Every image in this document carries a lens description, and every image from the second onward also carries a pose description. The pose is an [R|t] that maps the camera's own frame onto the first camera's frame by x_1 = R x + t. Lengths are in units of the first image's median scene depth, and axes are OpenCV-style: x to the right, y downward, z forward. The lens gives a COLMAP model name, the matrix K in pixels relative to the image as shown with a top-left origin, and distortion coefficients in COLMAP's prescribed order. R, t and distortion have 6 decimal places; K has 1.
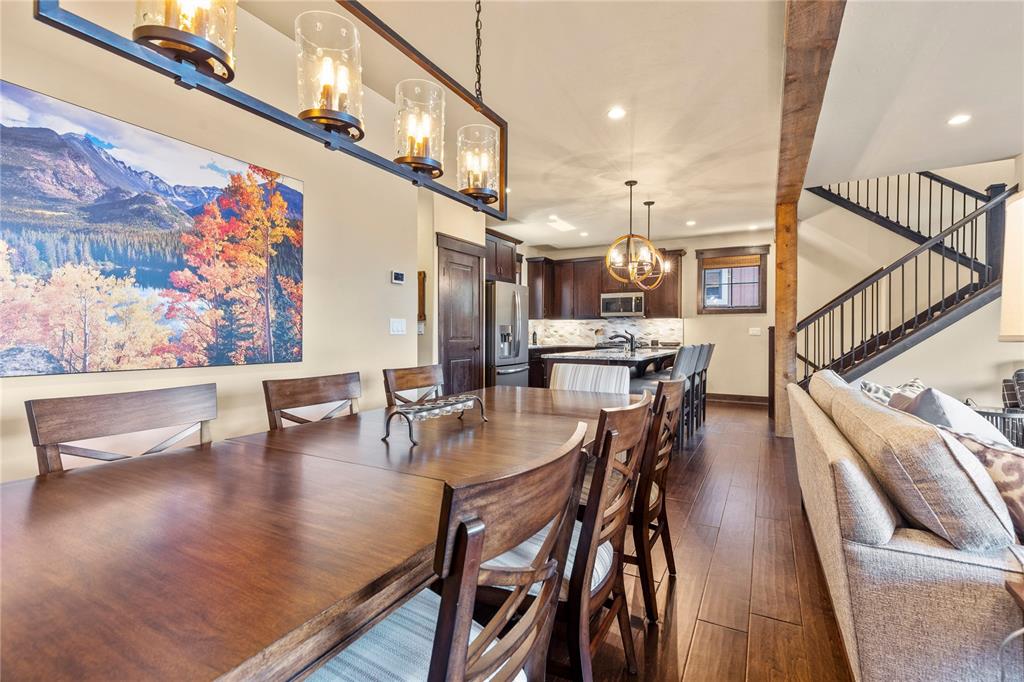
lens RADIAL K [[460.0, 0, 510.8], [0, 460.0, 336.5], [0, 0, 1]] dist [0.010234, -0.001861]
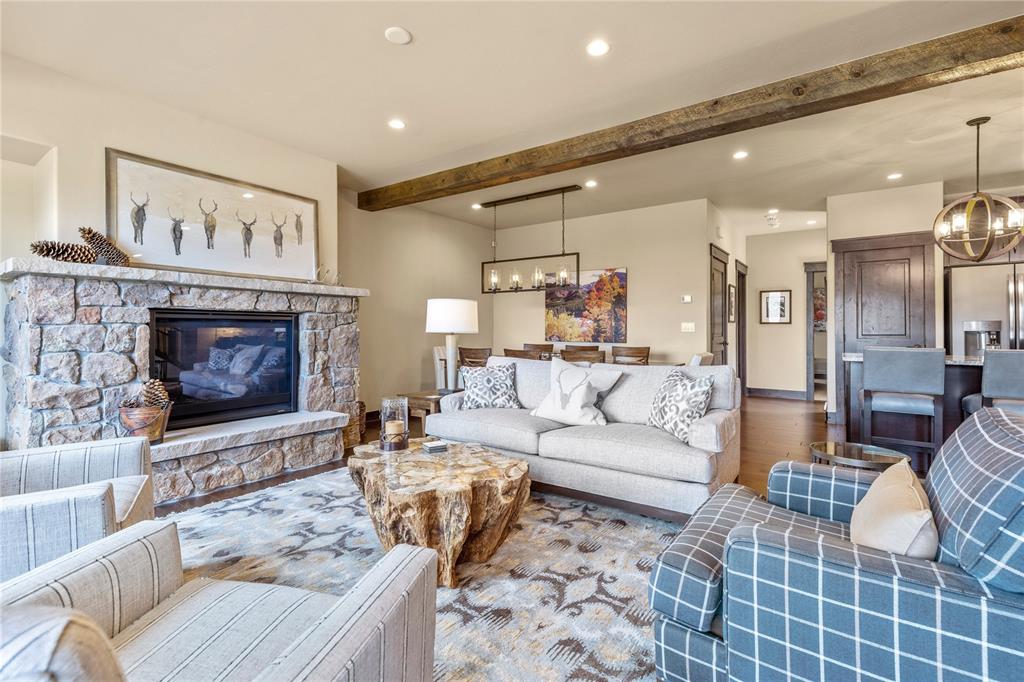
lens RADIAL K [[460.0, 0, 518.0], [0, 460.0, 324.6], [0, 0, 1]] dist [0.010234, -0.001861]
pose [[-0.101040, -0.013508, -0.994791, 2.176345], [-0.005874, 0.999898, -0.012980, -0.007452], [0.994865, 0.004532, -0.101109, 0.756336]]
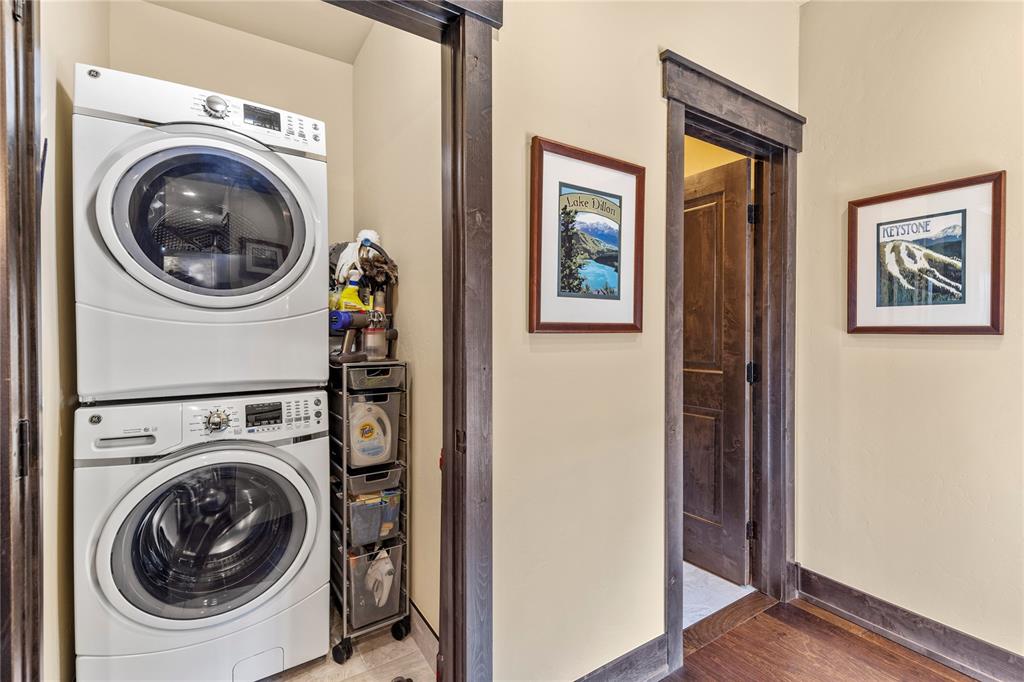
lens RADIAL K [[460.0, 0, 518.5], [0, 460.0, 333.8], [0, 0, 1]] dist [0.010234, -0.001861]
pose [[-0.460513, 0.001869, -0.887651, -0.281538], [-0.004478, 0.999980, 0.004429, -0.065876], [0.887642, 0.006015, -0.460496, 2.010174]]
